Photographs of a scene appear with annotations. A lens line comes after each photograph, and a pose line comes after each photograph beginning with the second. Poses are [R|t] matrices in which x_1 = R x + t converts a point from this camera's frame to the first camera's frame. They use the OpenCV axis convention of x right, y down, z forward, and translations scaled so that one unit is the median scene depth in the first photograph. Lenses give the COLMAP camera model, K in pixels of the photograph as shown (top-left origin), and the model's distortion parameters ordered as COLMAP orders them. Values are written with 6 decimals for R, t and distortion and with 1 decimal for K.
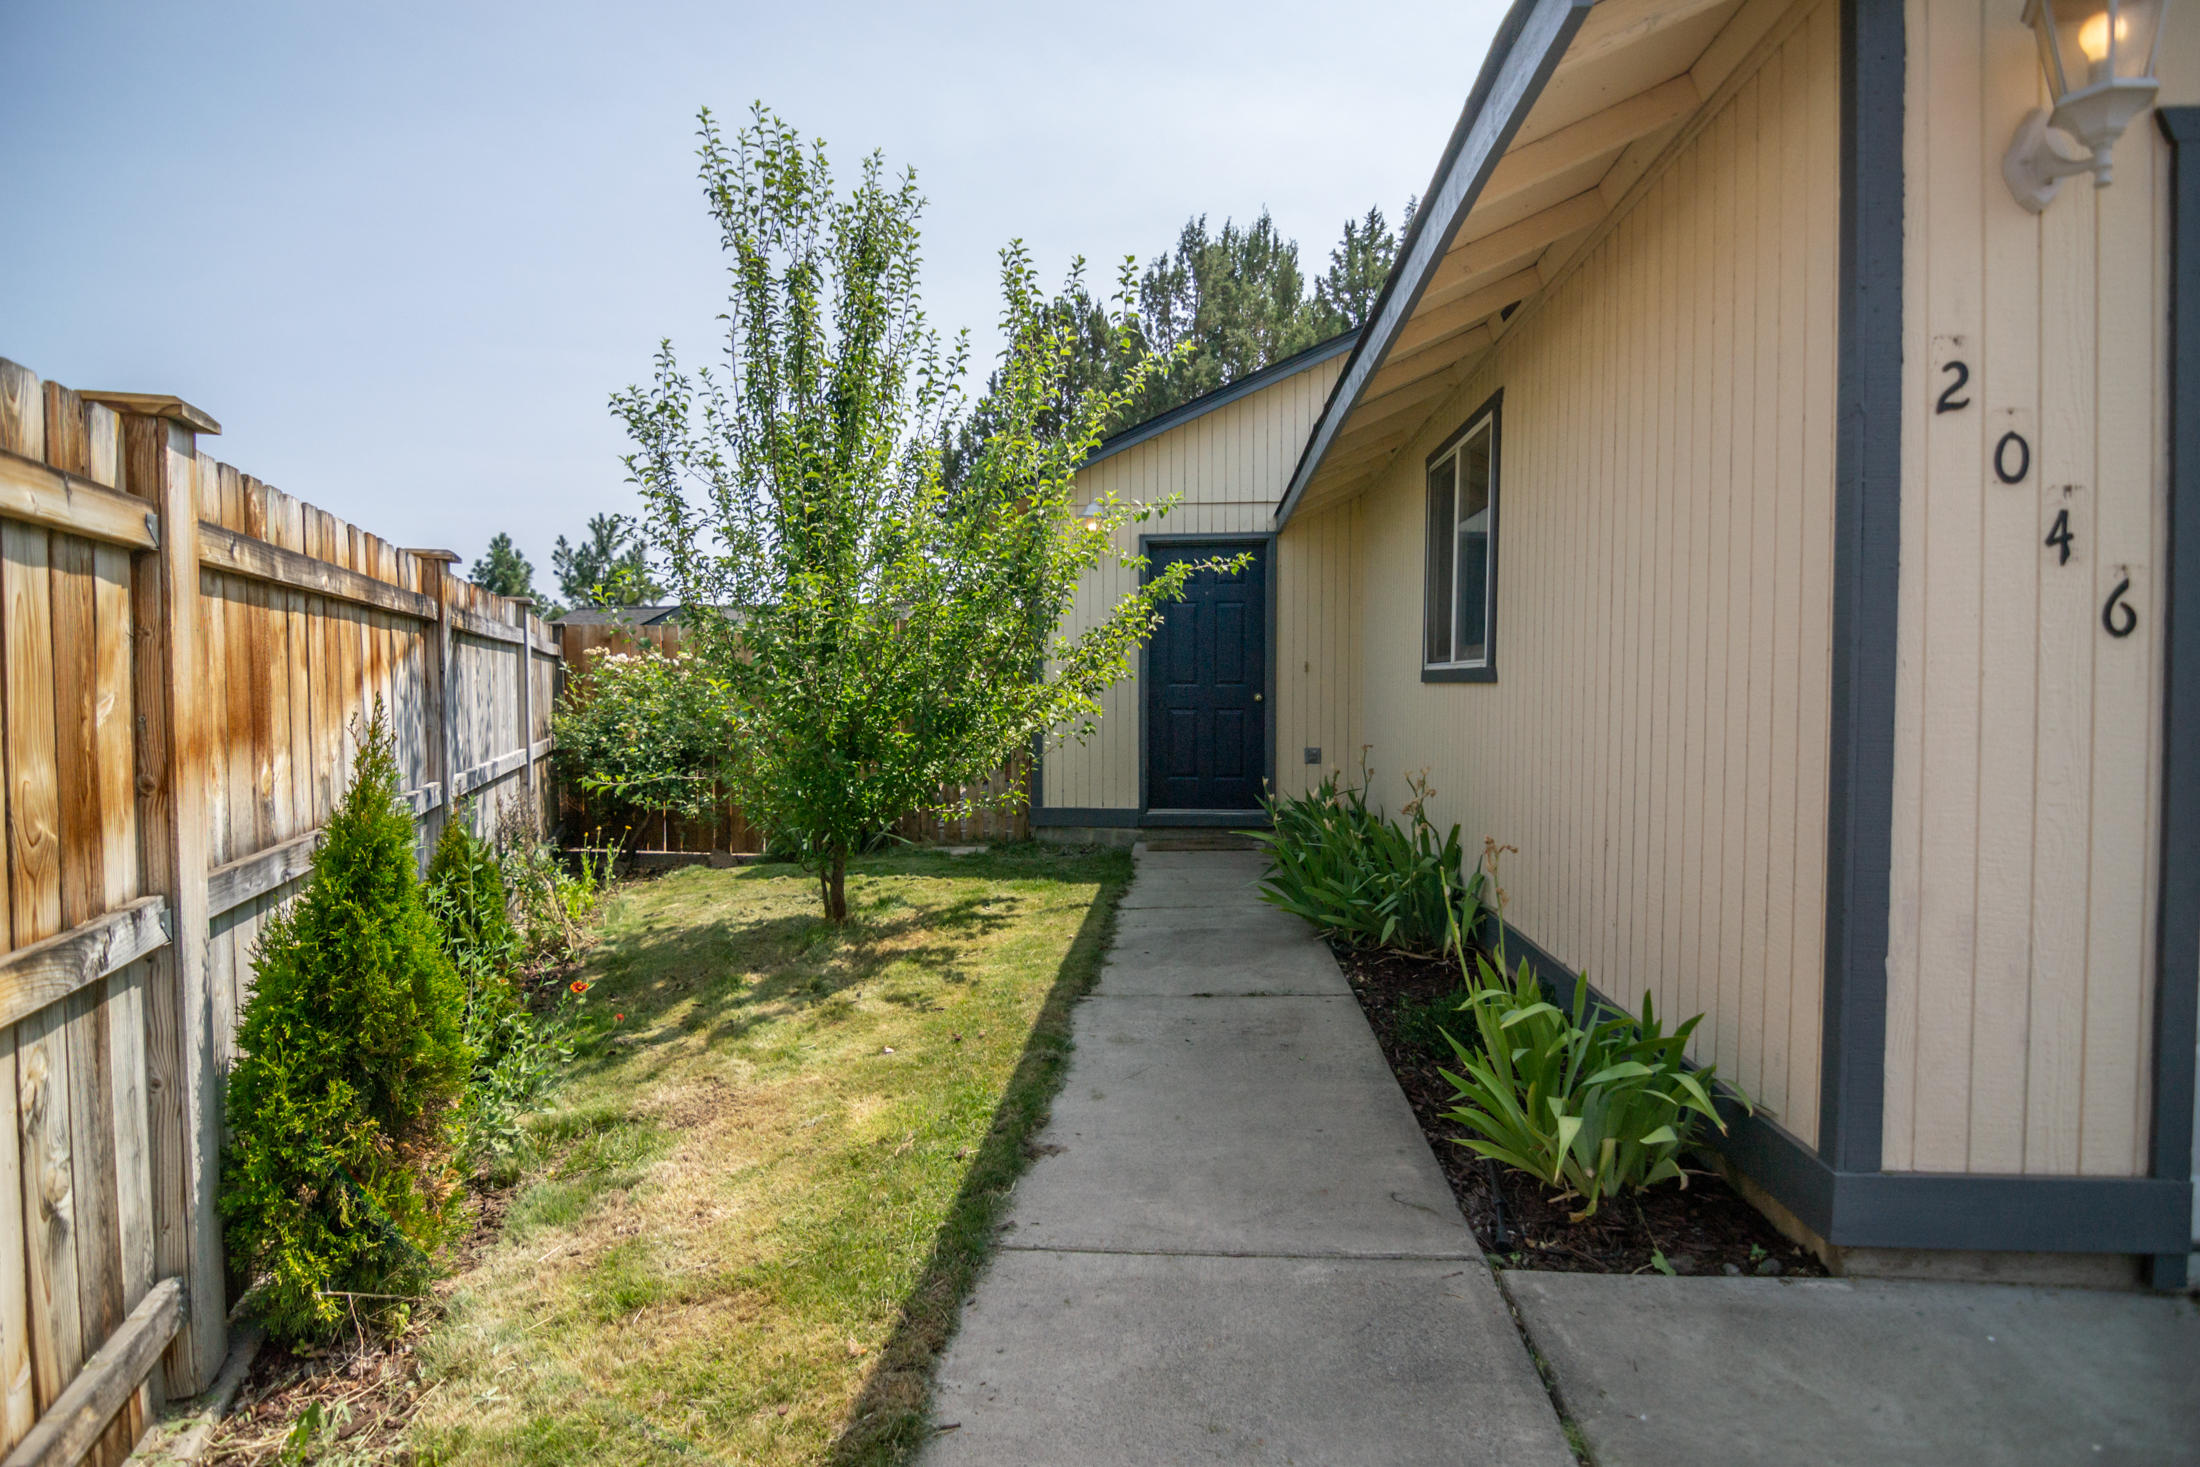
lens RADIAL K [[1136.2, 0, 1096.4], [0, 1136.2, 720.1], [0, 0, 1]] dist [0.001620, -0.000989]
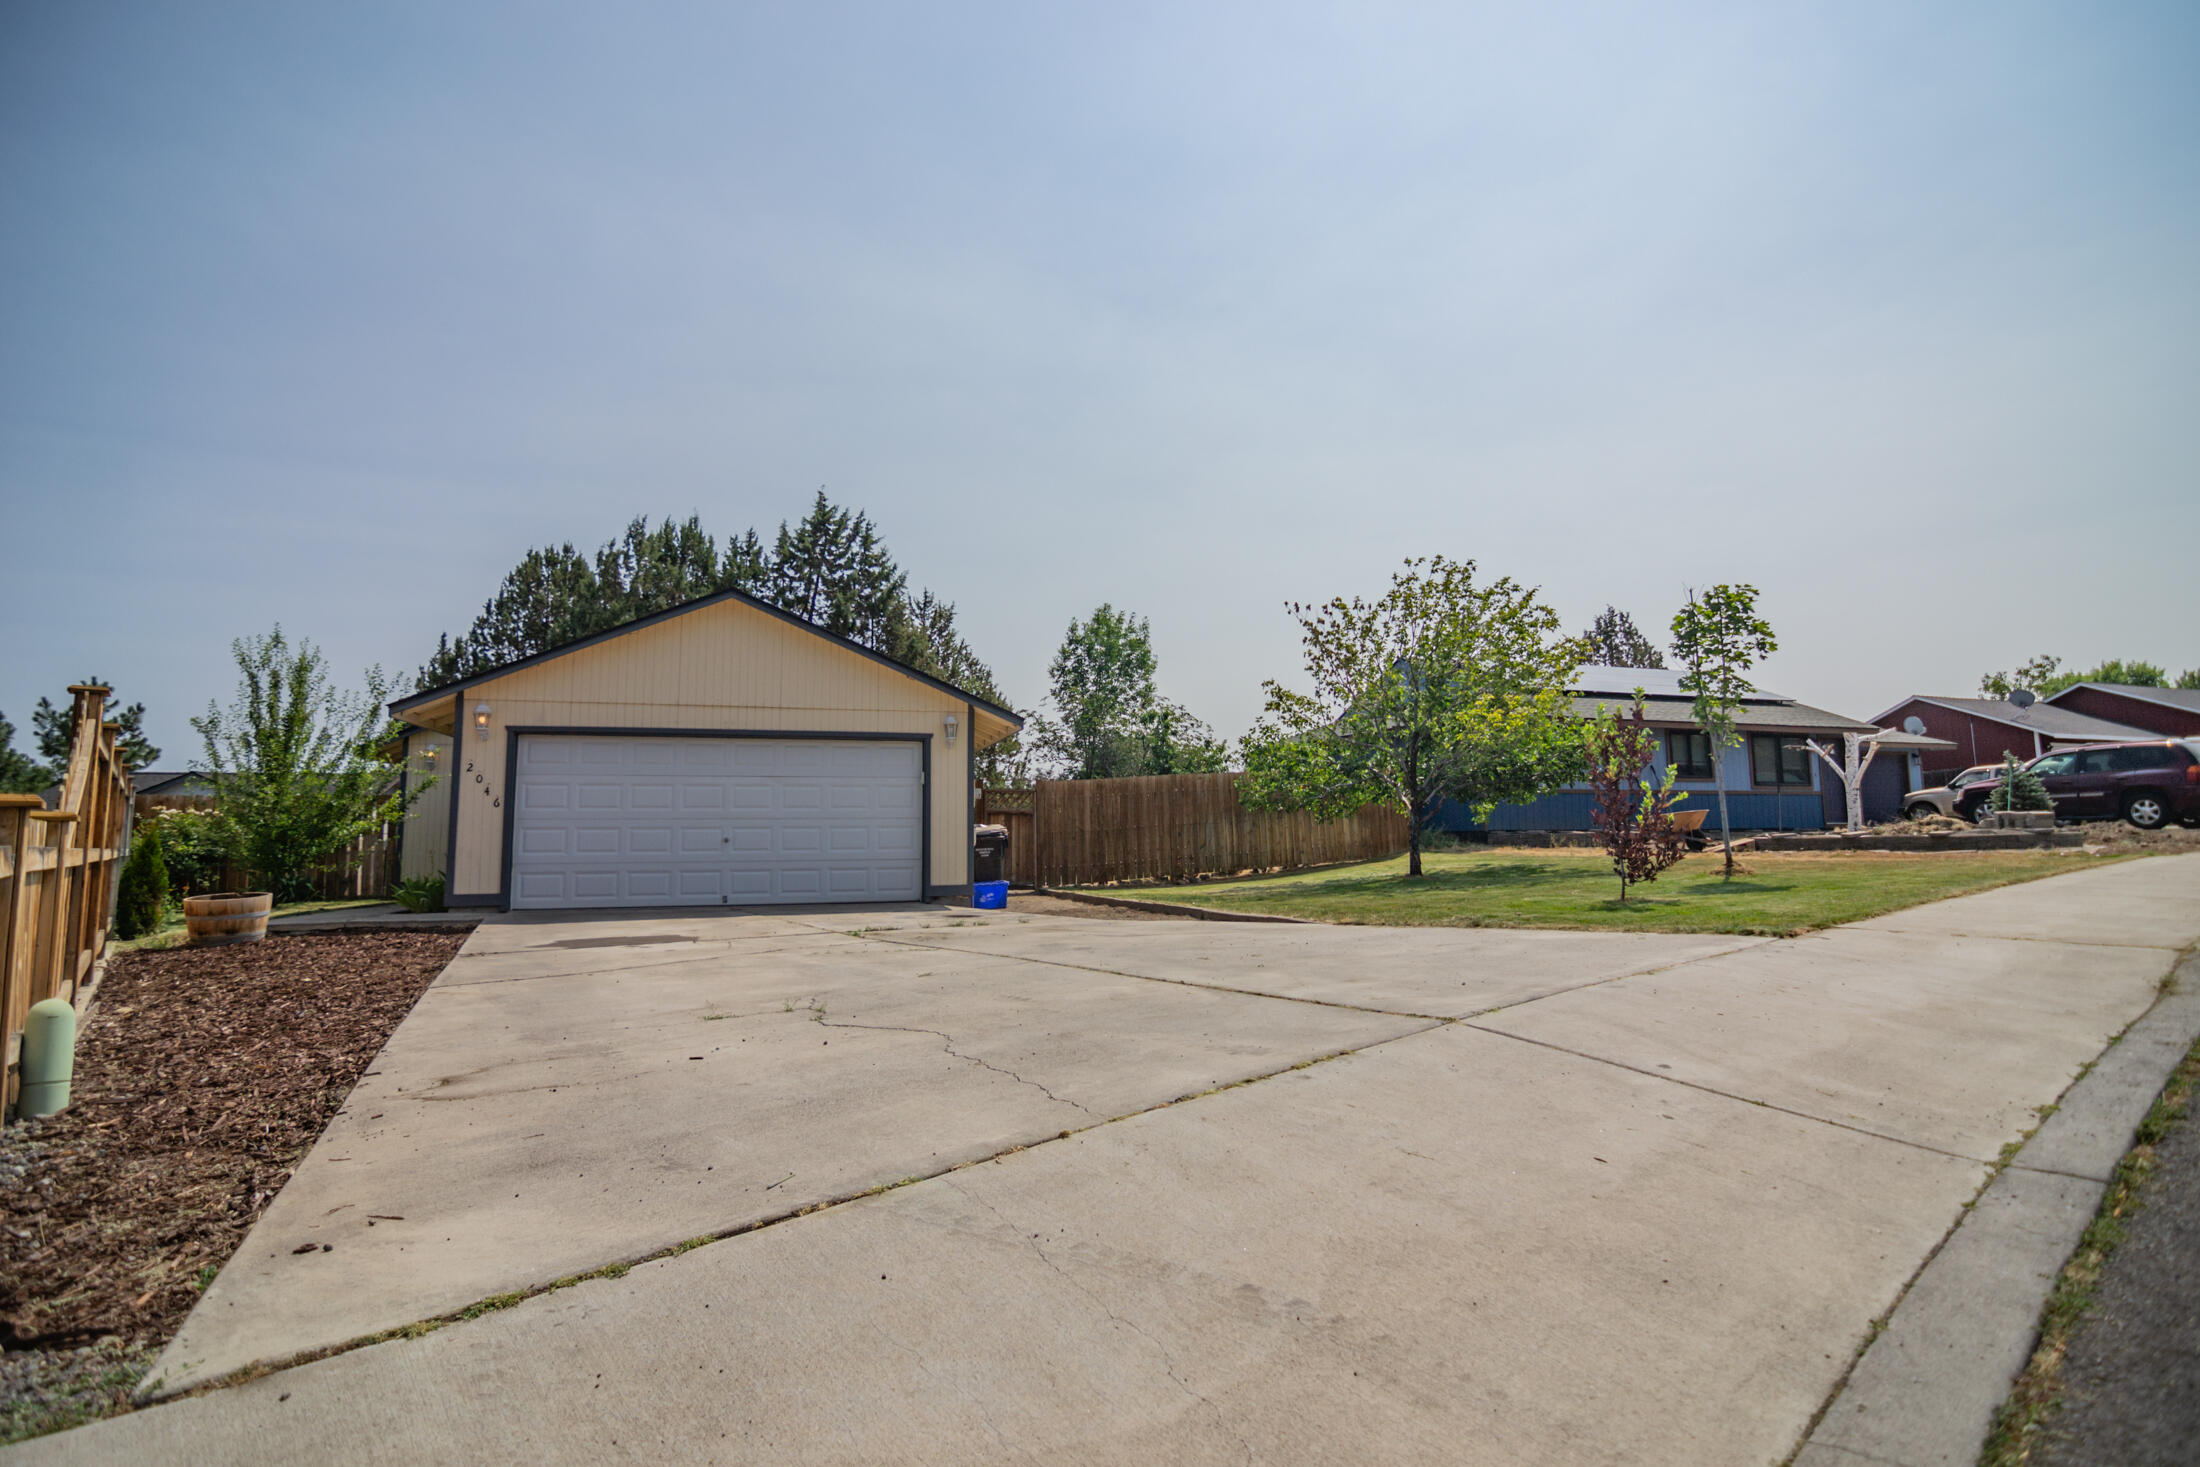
lens RADIAL K [[1078.8, 0, 1110.3], [0, 1078.8, 735.5], [0, 0, 1]] dist [-0.005025, -0.001171]
pose [[0.931086, 0.025127, 0.363934, 0.488491], [0.021703, 0.992043, -0.124017, 0.092346], [-0.364154, 0.123368, 0.923132, -1.532225]]
